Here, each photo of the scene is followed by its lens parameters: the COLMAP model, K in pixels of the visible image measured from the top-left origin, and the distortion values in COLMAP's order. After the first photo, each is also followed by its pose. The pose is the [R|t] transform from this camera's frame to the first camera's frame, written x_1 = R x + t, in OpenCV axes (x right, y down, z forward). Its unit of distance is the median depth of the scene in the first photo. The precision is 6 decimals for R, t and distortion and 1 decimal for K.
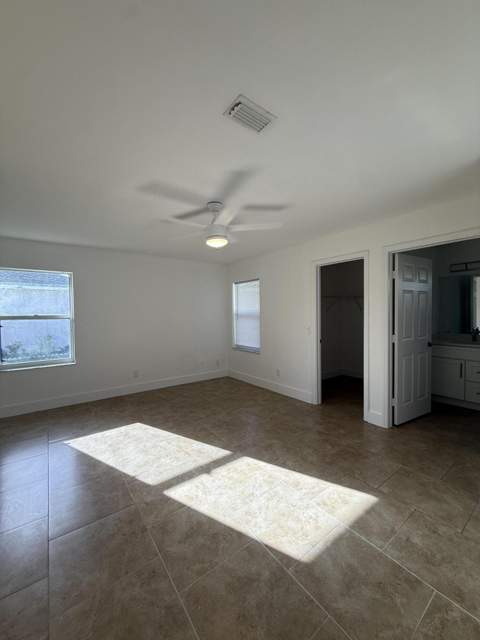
lens RADIAL K [[255.8, 0, 240.9], [0, 255.8, 319.6], [0, 0, 1]] dist [0.000106, 0.000131]
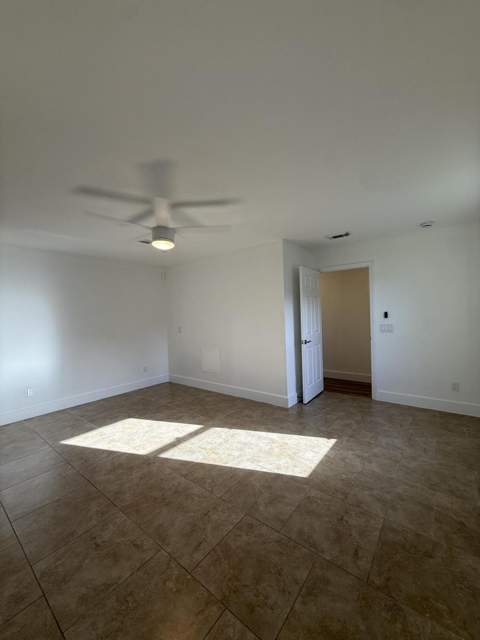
lens RADIAL K [[255.8, 0, 240.9], [0, 255.8, 319.6], [0, 0, 1]] dist [0.000106, 0.000131]
pose [[-0.967203, 0.047721, -0.249483, -0.132911], [0.037766, 0.998293, 0.044543, -0.049660], [0.251183, 0.033660, -0.967354, 2.201800]]
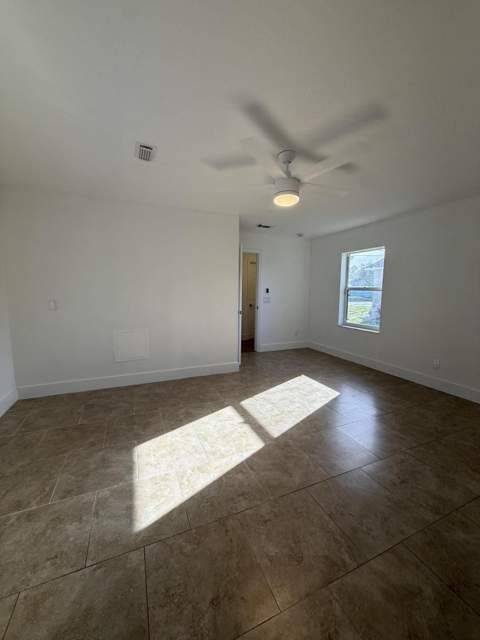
lens RADIAL K [[255.8, 0, 240.9], [0, 255.8, 319.6], [0, 0, 1]] dist [0.000106, 0.000131]
pose [[-0.232773, 0.124717, -0.964501, 0.884136], [-0.031408, 0.990262, 0.135629, -0.018819], [0.972024, 0.061864, -0.226589, 1.154637]]
